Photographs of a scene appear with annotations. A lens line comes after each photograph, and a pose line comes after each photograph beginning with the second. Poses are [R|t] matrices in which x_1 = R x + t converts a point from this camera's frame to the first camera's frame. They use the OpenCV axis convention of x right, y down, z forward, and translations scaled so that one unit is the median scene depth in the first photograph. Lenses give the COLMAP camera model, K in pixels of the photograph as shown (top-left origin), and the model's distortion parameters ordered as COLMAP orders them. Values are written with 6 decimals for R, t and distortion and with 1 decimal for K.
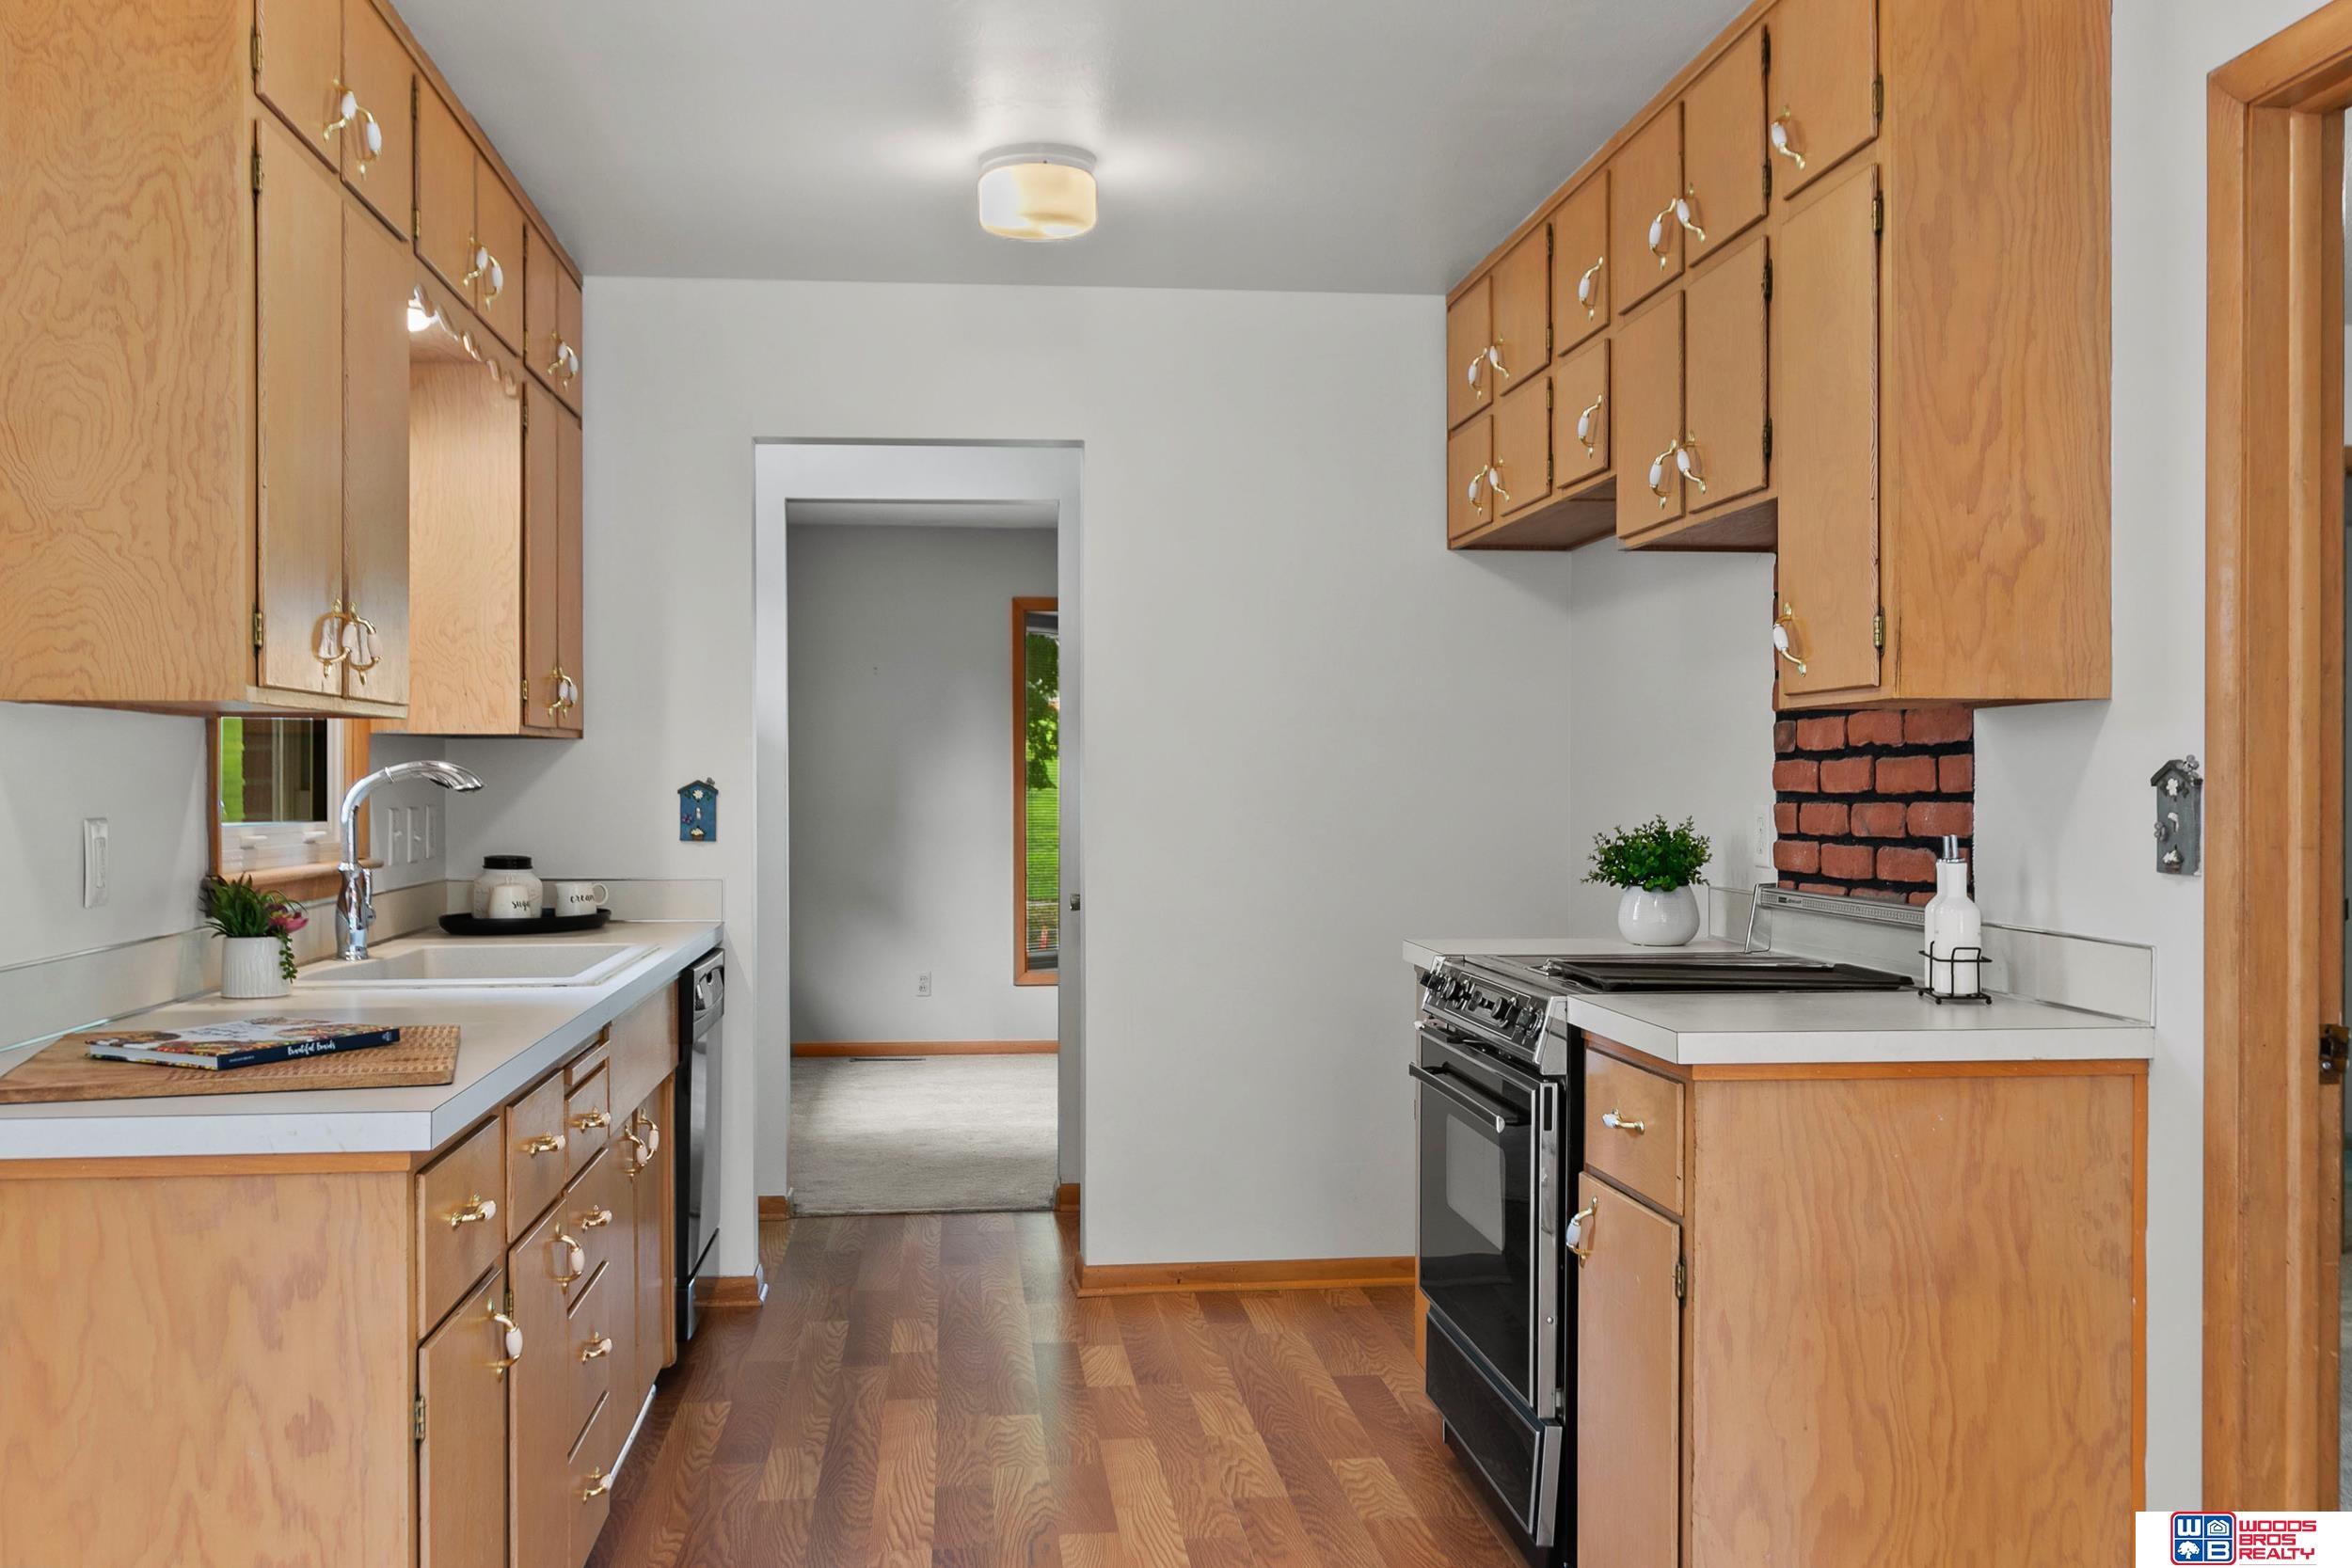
lens RADIAL K [[2181.1, 0, 1175.0], [0, 2181.1, 797.3], [0, 0, 1]] dist [0.072384, 0.000000]
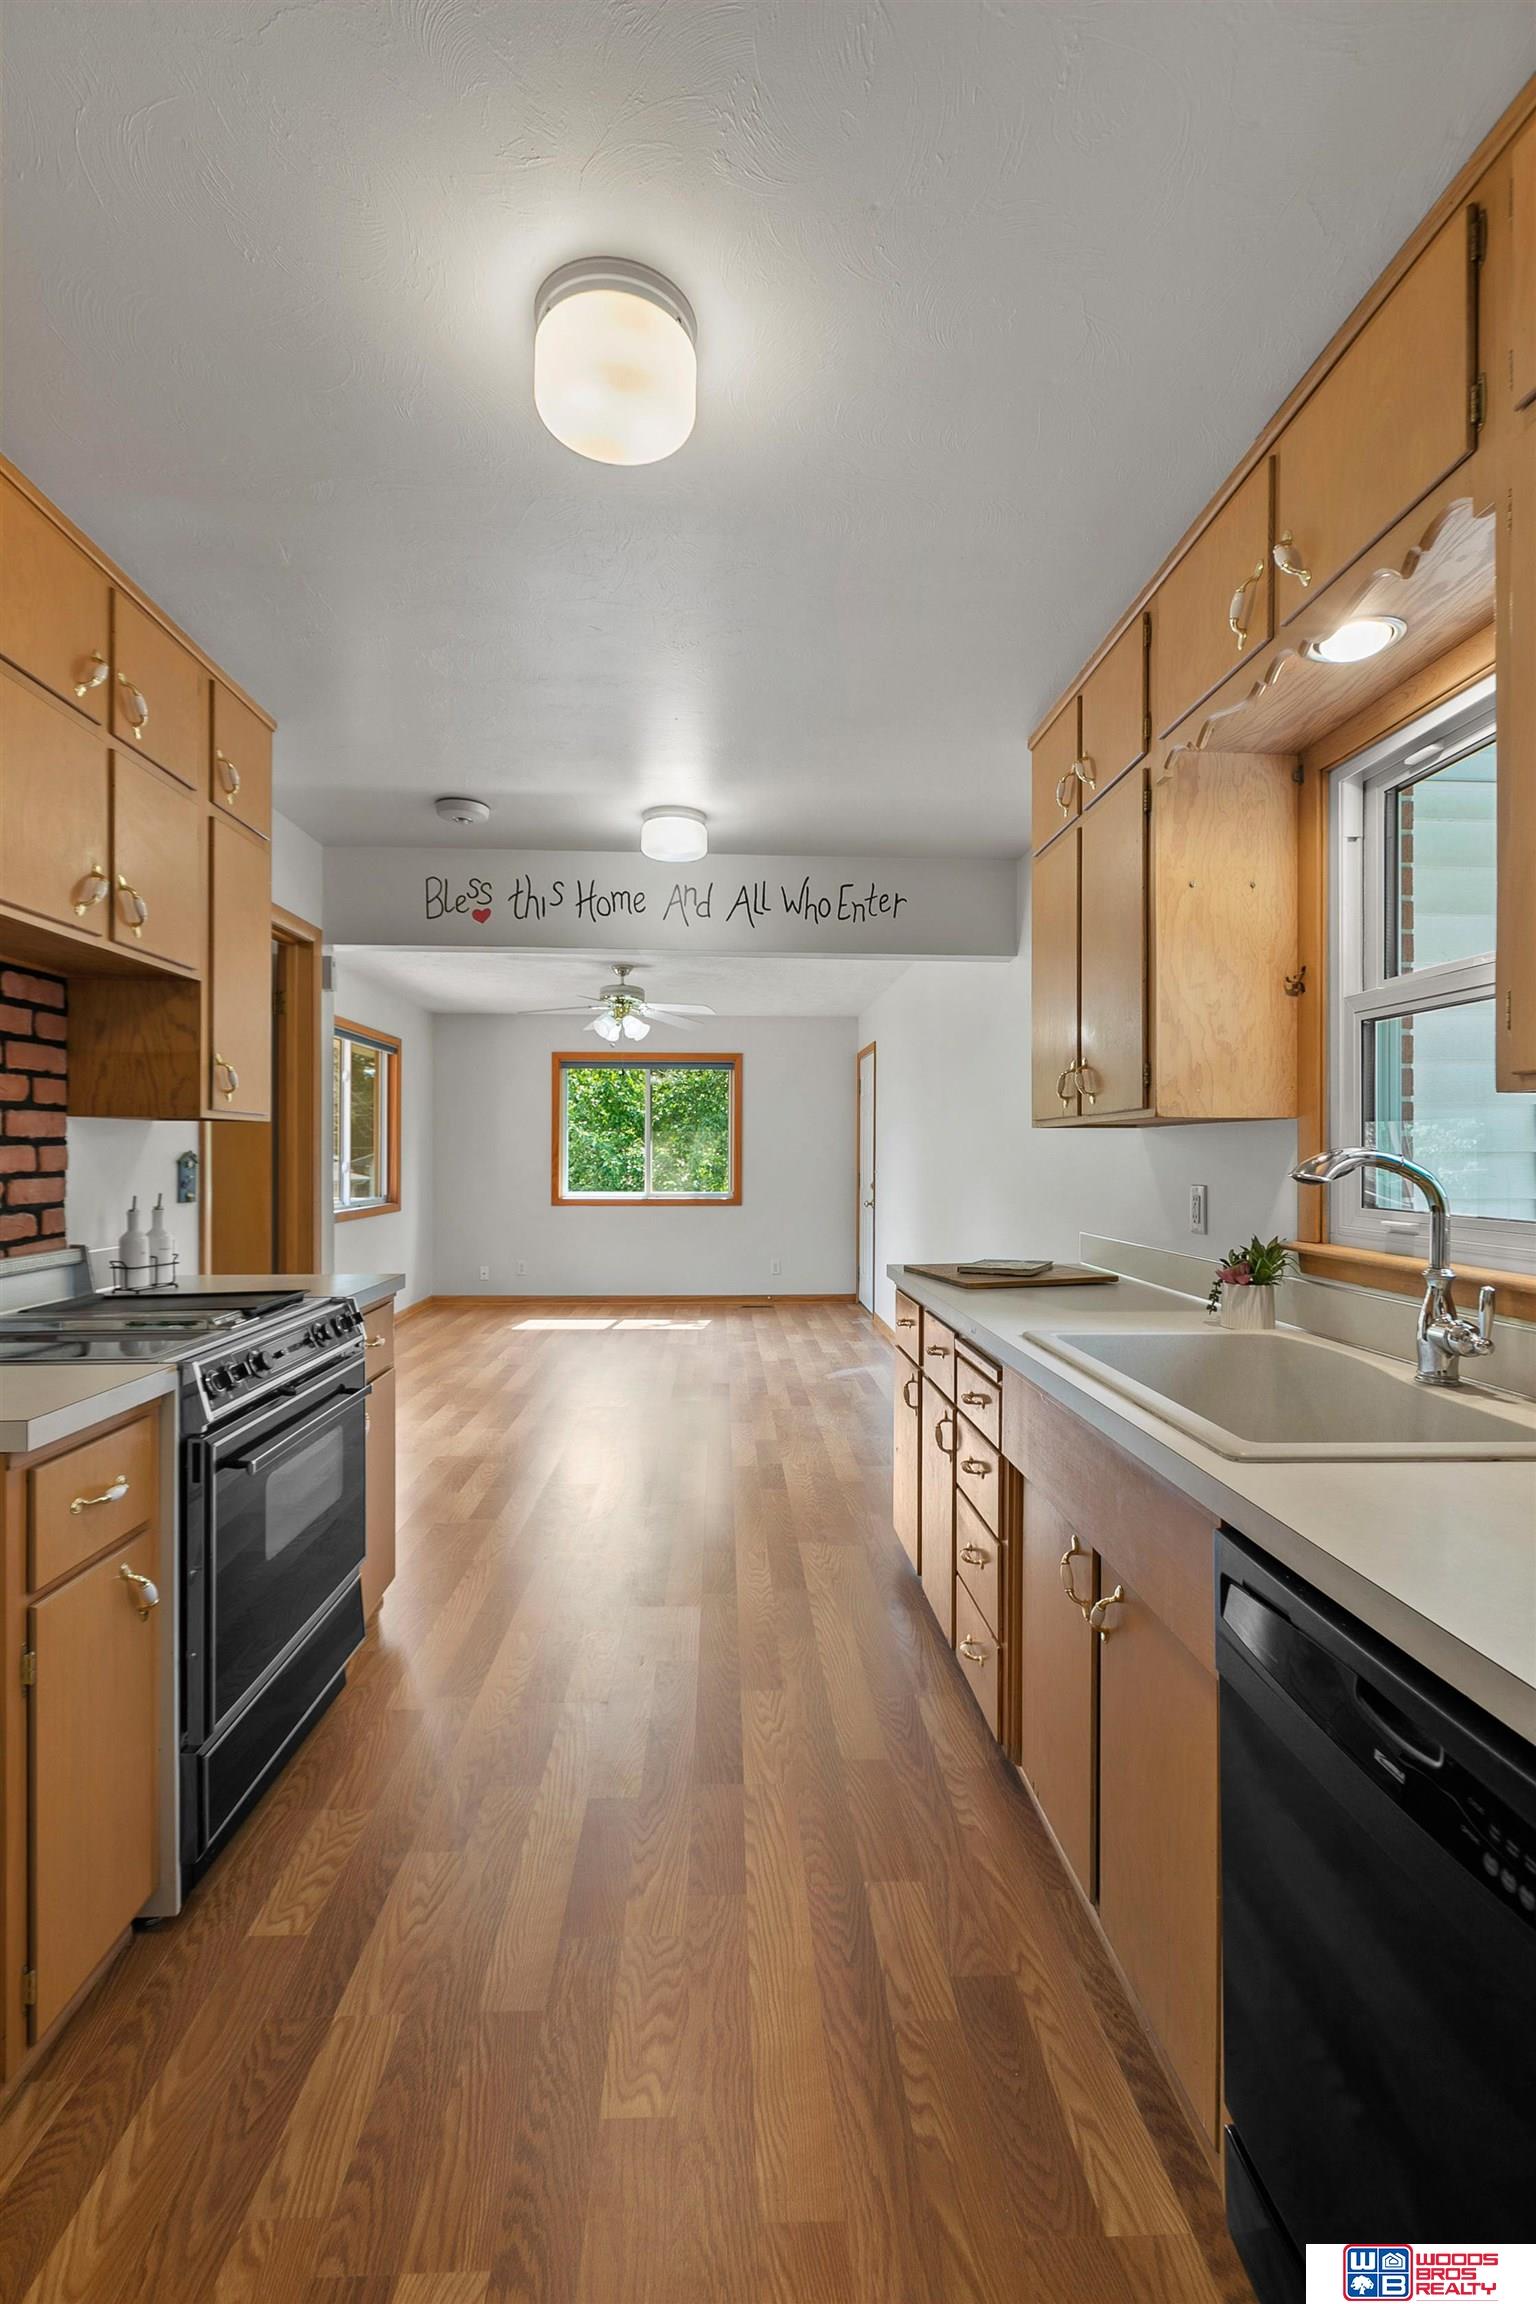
lens RADIAL K [[1039.5, 0, 765.6], [0, 1039.5, 1152.1], [0, 0, 1]] dist [0.007515, -0.002590]
pose [[-0.998193, -0.002445, 0.060035, -0.140623], [-0.002112, 0.999982, 0.005604, -0.017034], [-0.060048, 0.005467, -0.998181, 1.421336]]
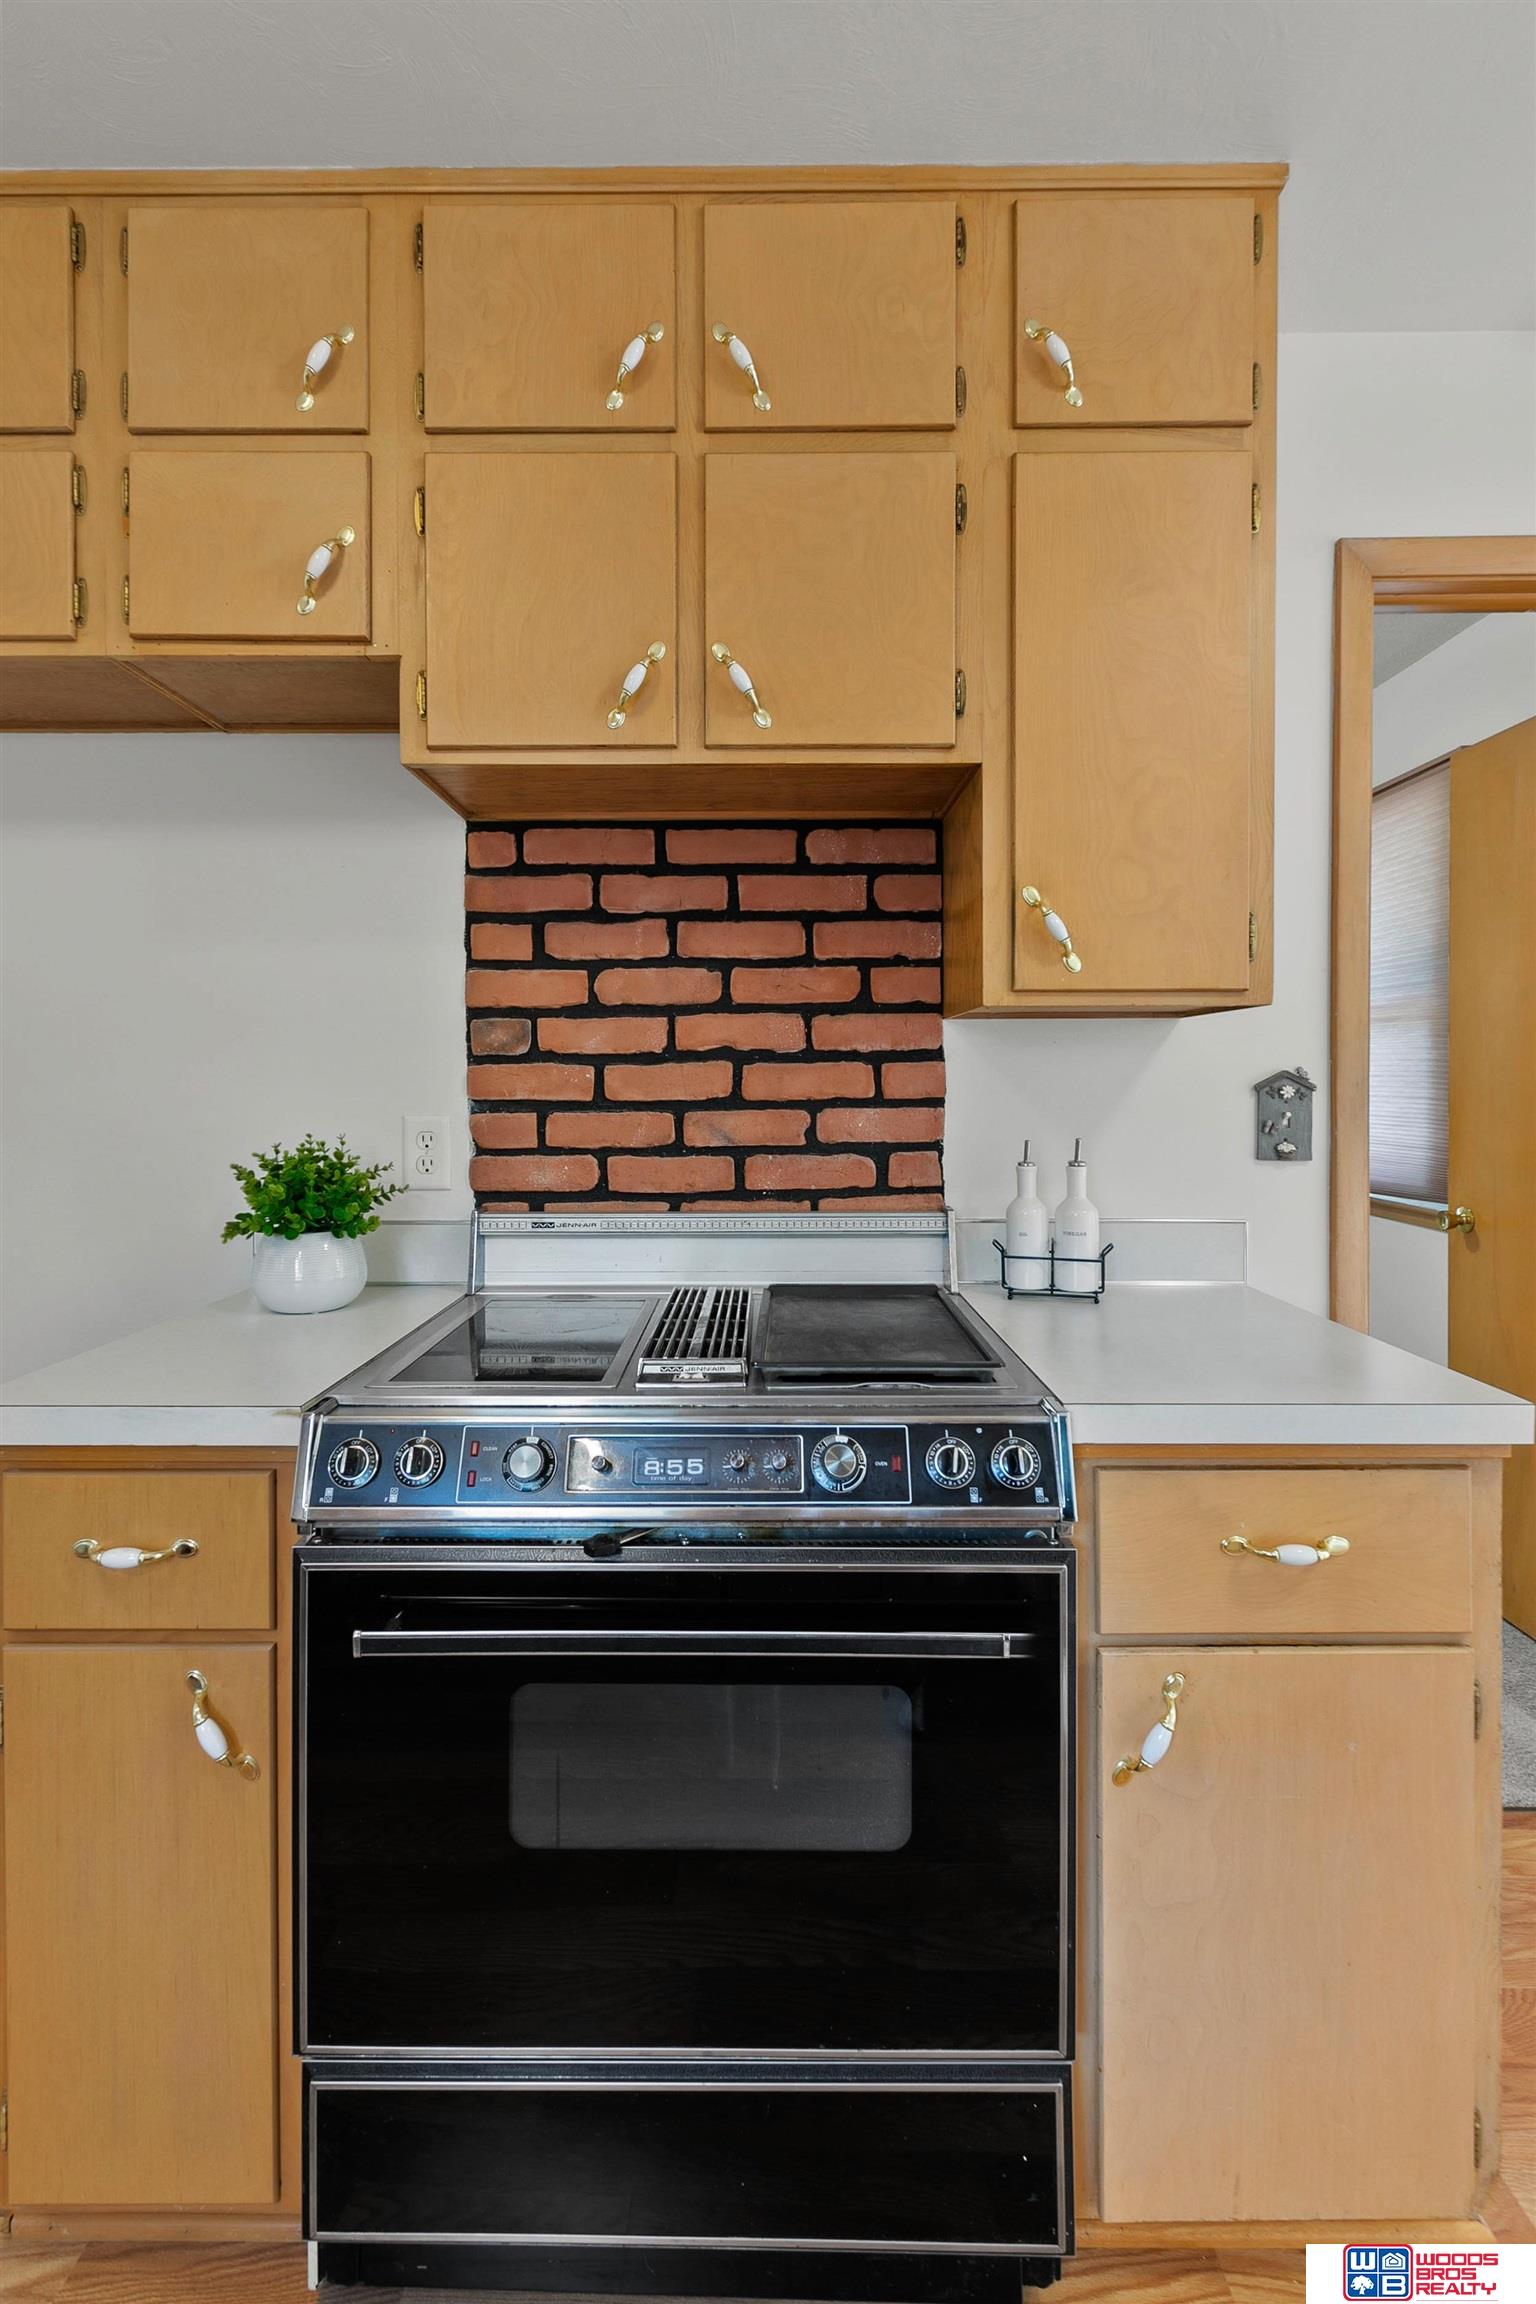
lens RADIAL K [[1039.5, 0, 759.3], [0, 1039.5, 1085.6], [0, 0, 1]] dist [0.007515, -0.002590]
pose [[0.111710, 0.001722, 0.993739, -0.119663], [0.007696, 0.999967, -0.002598, -0.006409], [-0.993711, 0.007938, 0.111693, 0.867292]]
